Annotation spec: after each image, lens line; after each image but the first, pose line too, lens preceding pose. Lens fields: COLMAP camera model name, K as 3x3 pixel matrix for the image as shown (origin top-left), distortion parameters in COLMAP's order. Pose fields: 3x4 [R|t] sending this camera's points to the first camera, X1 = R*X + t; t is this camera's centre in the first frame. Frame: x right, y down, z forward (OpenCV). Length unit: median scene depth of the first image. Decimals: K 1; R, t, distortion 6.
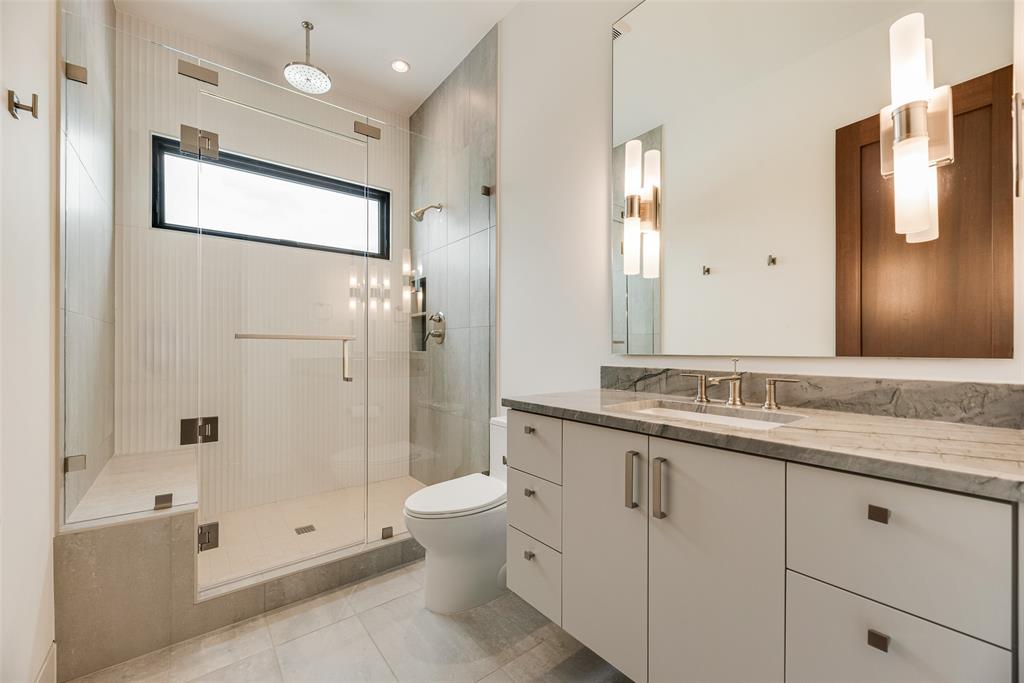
lens RADIAL K [[409.1, 0, 509.3], [0, 409.1, 346.5], [0, 0, 1]] dist [0.001386, 0.000251]
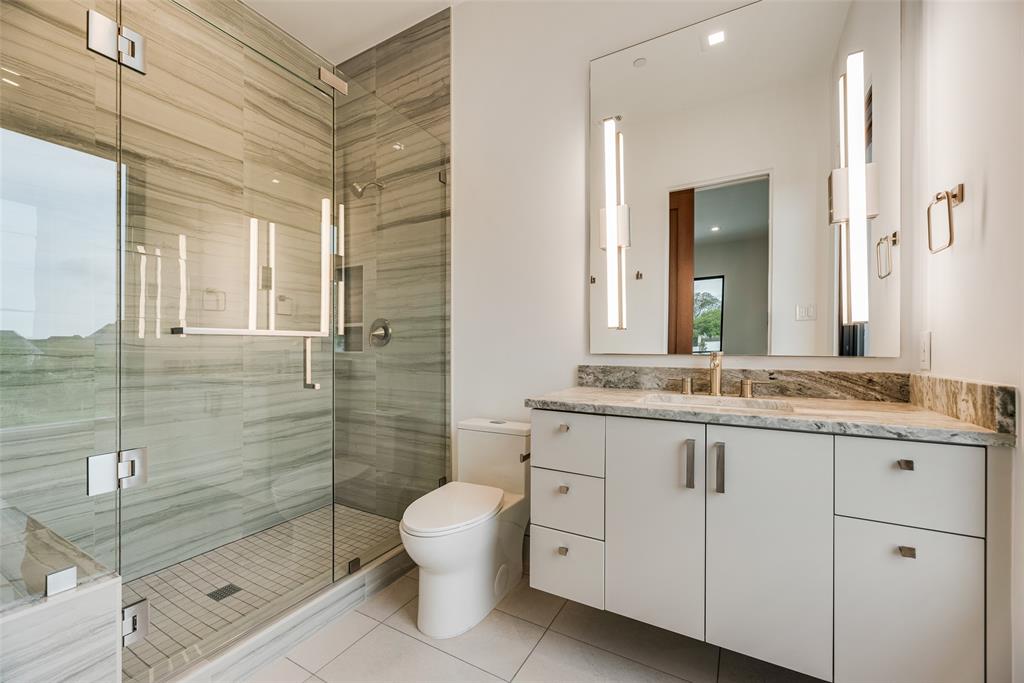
lens RADIAL K [[409.1, 0, 509.3], [0, 409.1, 346.5], [0, 0, 1]] dist [0.001386, 0.000251]
pose [[0.918190, 0.004212, 0.396118, -0.447503], [-0.006214, 0.999974, 0.003771, -0.004251], [-0.396091, -0.005924, 0.918192, 0.103749]]
